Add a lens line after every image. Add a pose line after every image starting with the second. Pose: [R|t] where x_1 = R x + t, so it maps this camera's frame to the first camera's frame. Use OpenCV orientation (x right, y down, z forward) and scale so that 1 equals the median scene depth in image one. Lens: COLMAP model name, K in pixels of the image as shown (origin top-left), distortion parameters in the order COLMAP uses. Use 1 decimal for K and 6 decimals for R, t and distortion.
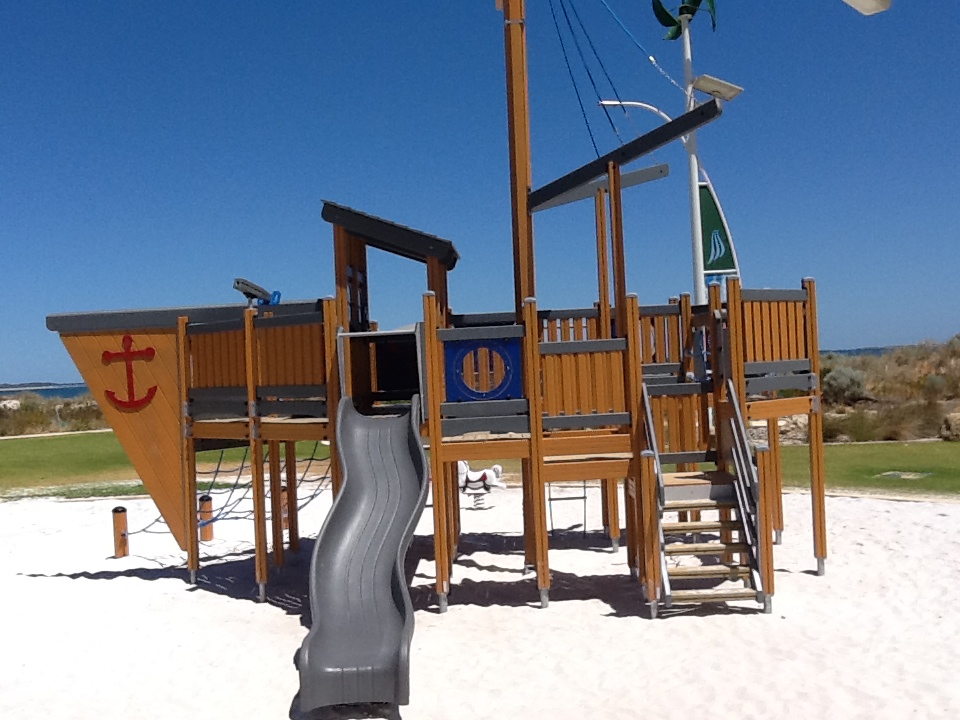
lens RADIAL K [[1231.1, 0, 480.0], [0, 1231.1, 349.1], [0, 0, 1]] dist [-0.008143, 0.003836]
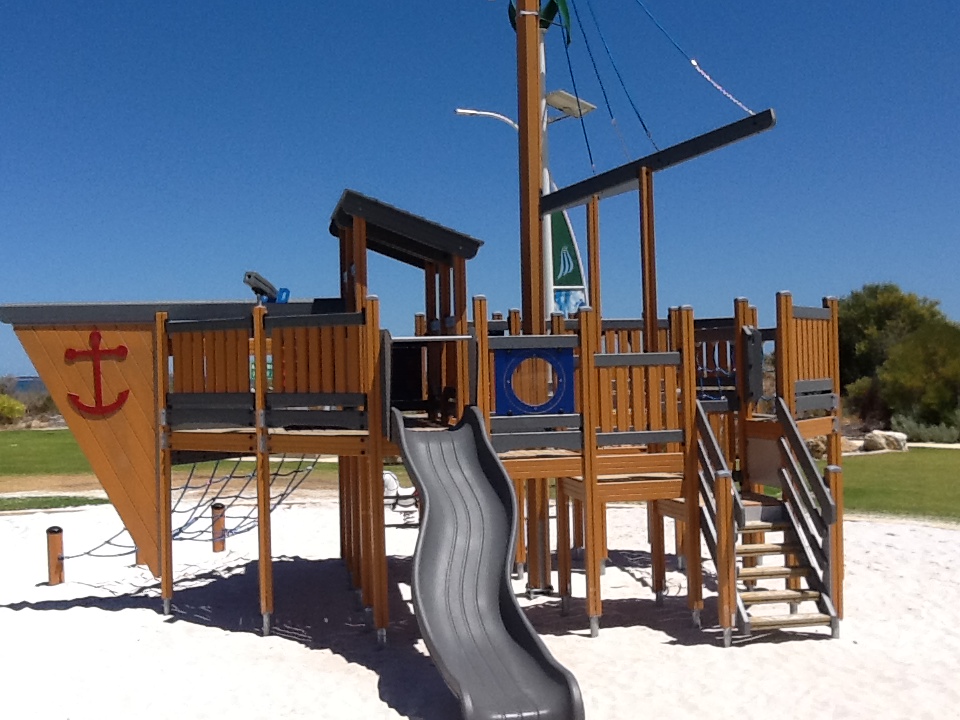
lens RADIAL K [[1233.8, 0, 480.0], [0, 1233.8, 360.0], [0, 0, 1]] dist [0.002316, -0.023724]
pose [[0.976437, 0.029274, 0.213807, -0.217584], [-0.029024, 0.999569, -0.004307, 0.005348], [-0.213841, -0.002000, 0.976866, 0.089202]]
